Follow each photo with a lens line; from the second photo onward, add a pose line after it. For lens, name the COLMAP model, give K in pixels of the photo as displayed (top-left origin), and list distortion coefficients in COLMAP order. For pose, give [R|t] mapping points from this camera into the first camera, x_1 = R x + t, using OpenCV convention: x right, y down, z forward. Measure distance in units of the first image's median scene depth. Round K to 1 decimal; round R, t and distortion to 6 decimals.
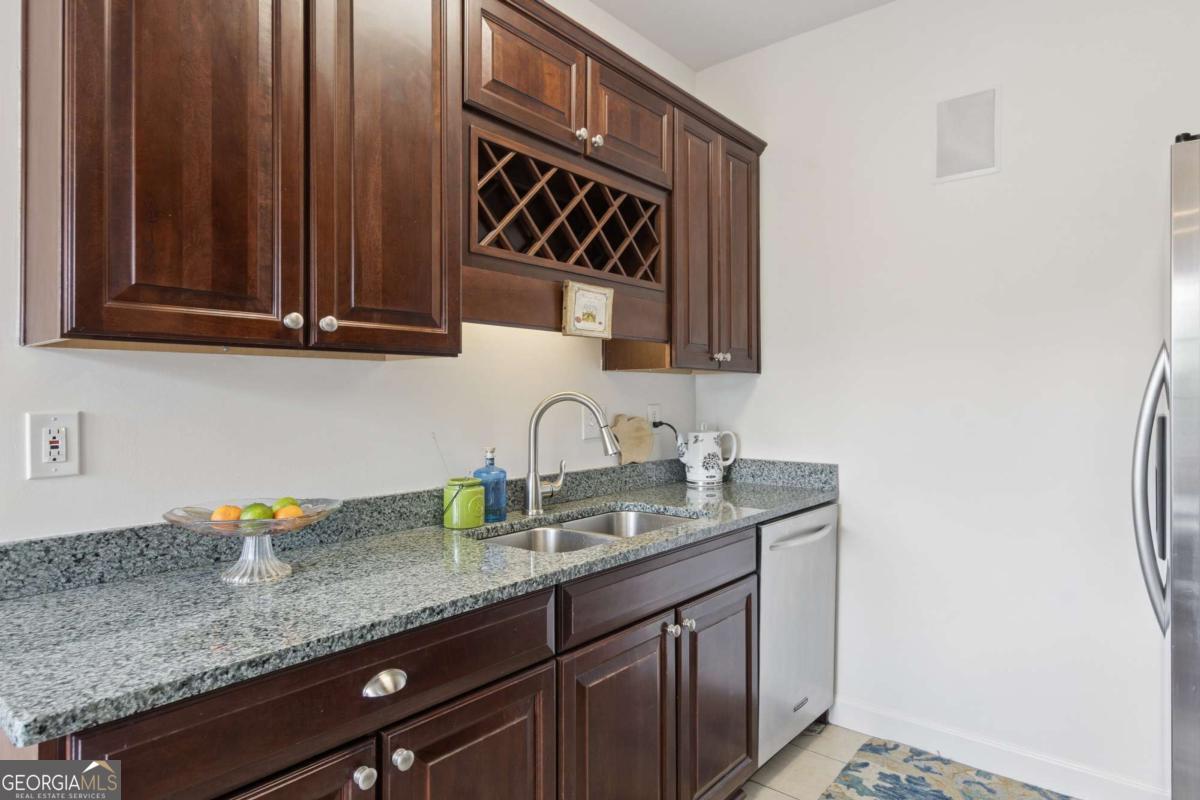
lens RADIAL K [[682.5, 0, 598.8], [0, 682.5, 391.2], [0, 0, 1]] dist [0.014053, -0.003698]
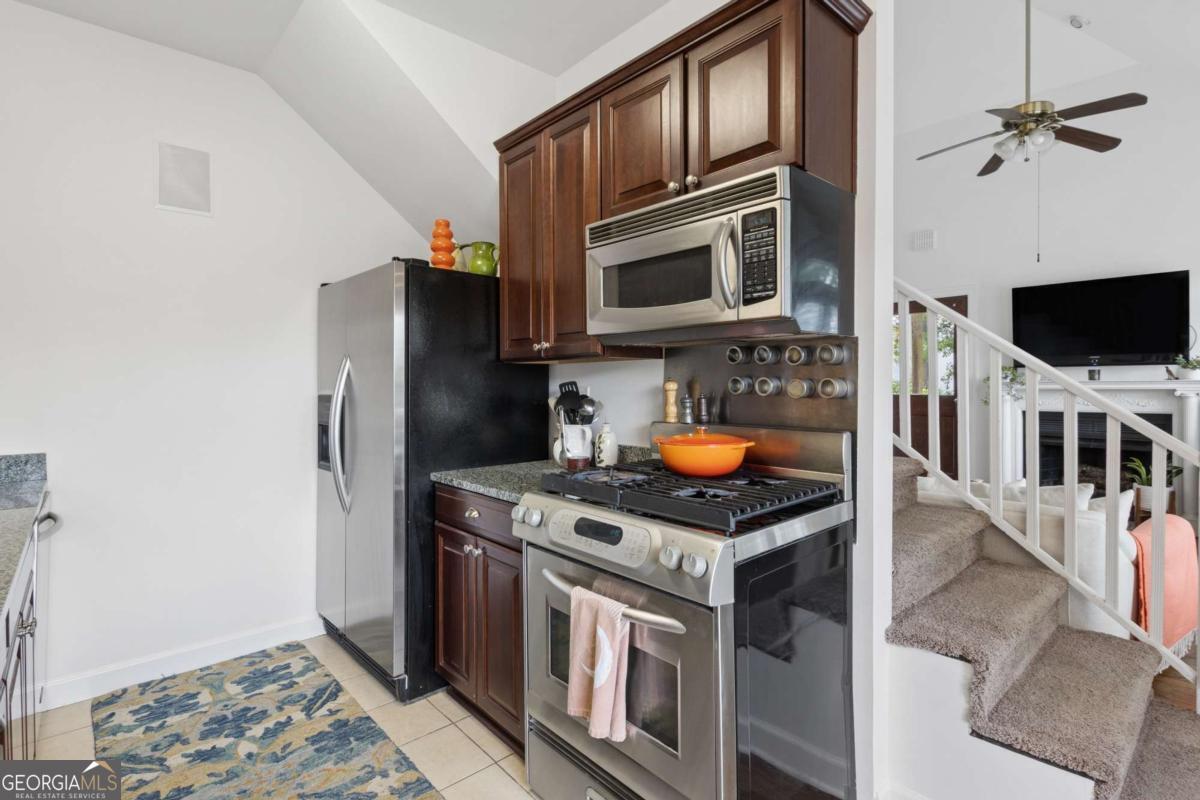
lens RADIAL K [[570.2, 0, 618.7], [0, 570.2, 387.8], [0, 0, 1]] dist [0.008396, -0.005281]
pose [[0.137588, -0.008219, 0.990455, -0.480907], [-0.003973, 0.999953, 0.008849, 0.000642], [-0.990482, -0.005152, 0.137549, 0.066414]]
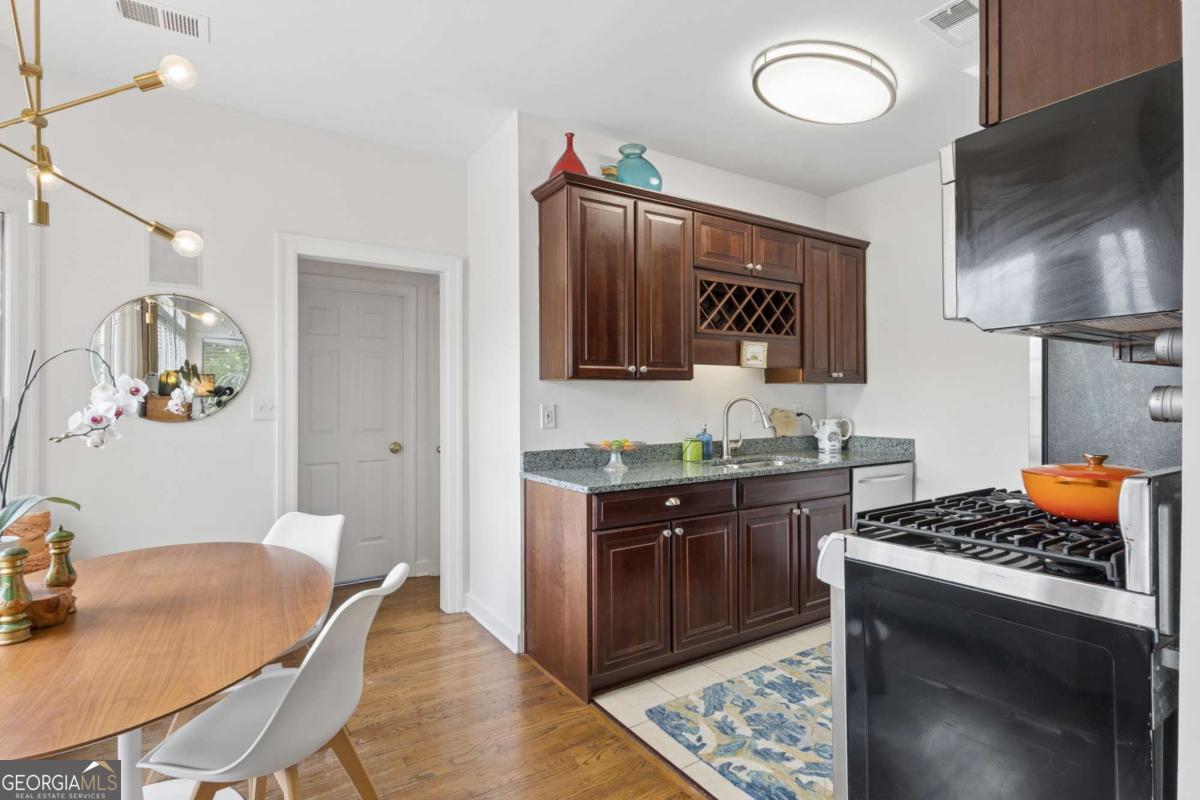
lens RADIAL K [[570.2, 0, 611.0], [0, 570.2, 395.2], [0, 0, 1]] dist [0.008396, -0.005281]
pose [[0.958517, -0.004816, -0.284996, 0.057993], [0.005107, 0.999987, 0.000278, -0.003043], [0.284991, -0.001722, 0.958529, -0.697789]]
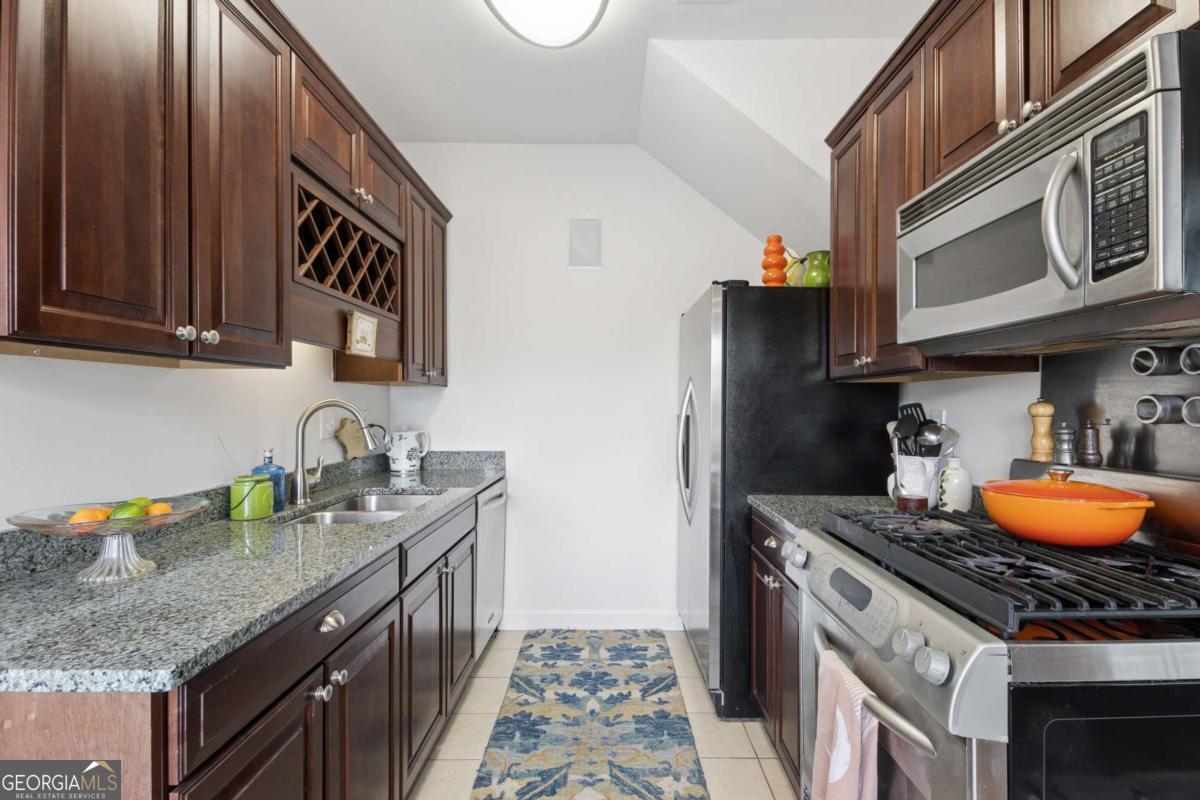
lens RADIAL K [[570.2, 0, 613.2], [0, 570.2, 406.8], [0, 0, 1]] dist [0.008396, -0.005281]
pose [[0.769557, 0.001627, 0.638577, -0.326937], [-0.009086, 0.999923, 0.008402, 0.001450], [-0.638514, -0.012268, 0.769512, -0.098171]]
